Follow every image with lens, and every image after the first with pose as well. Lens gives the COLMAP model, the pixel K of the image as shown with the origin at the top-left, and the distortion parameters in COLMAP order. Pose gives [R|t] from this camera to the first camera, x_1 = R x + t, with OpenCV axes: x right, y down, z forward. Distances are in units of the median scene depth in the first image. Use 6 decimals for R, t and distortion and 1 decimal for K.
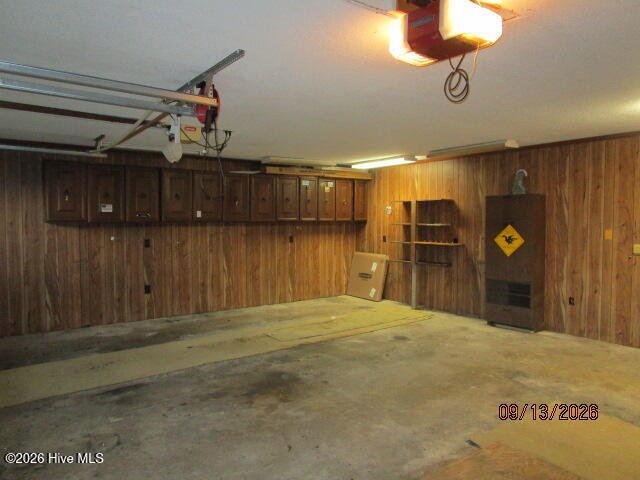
lens RADIAL K [[454.4, 0, 321.3], [0, 454.4, 238.5], [0, 0, 1]] dist [-0.033648, 0.016085]
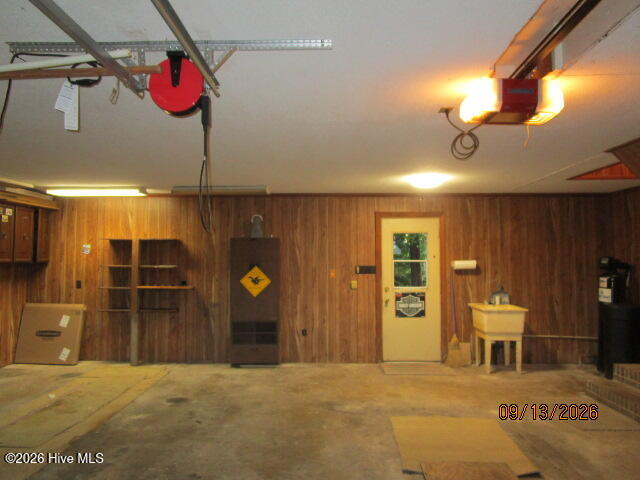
lens RADIAL K [[454.4, 0, 318.4], [0, 454.4, 240.2], [0, 0, 1]] dist [-0.033648, 0.016085]
pose [[0.614149, 0.038036, 0.788273, -0.326553], [0.030179, 0.996975, -0.071620, -0.010742], [-0.788613, 0.067775, 0.611144, 0.241836]]
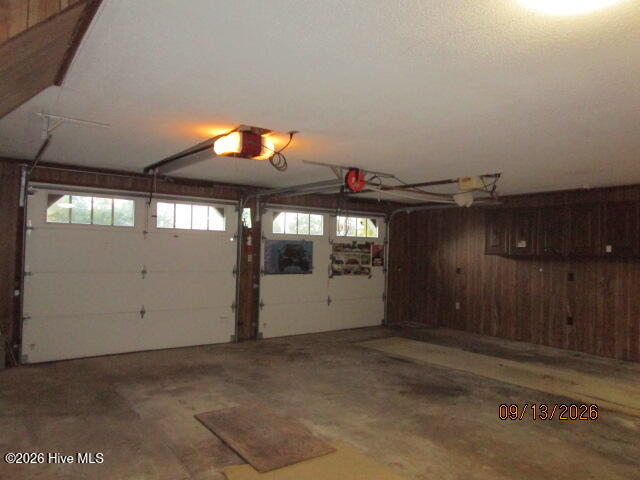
lens RADIAL K [[454.4, 0, 316.0], [0, 454.4, 239.0], [0, 0, 1]] dist [-0.033648, 0.016085]
pose [[-0.010835, -0.026733, -0.999584, 0.746596], [-0.062139, 0.997729, -0.026010, -0.014448], [0.998009, 0.061831, -0.012471, 0.463789]]
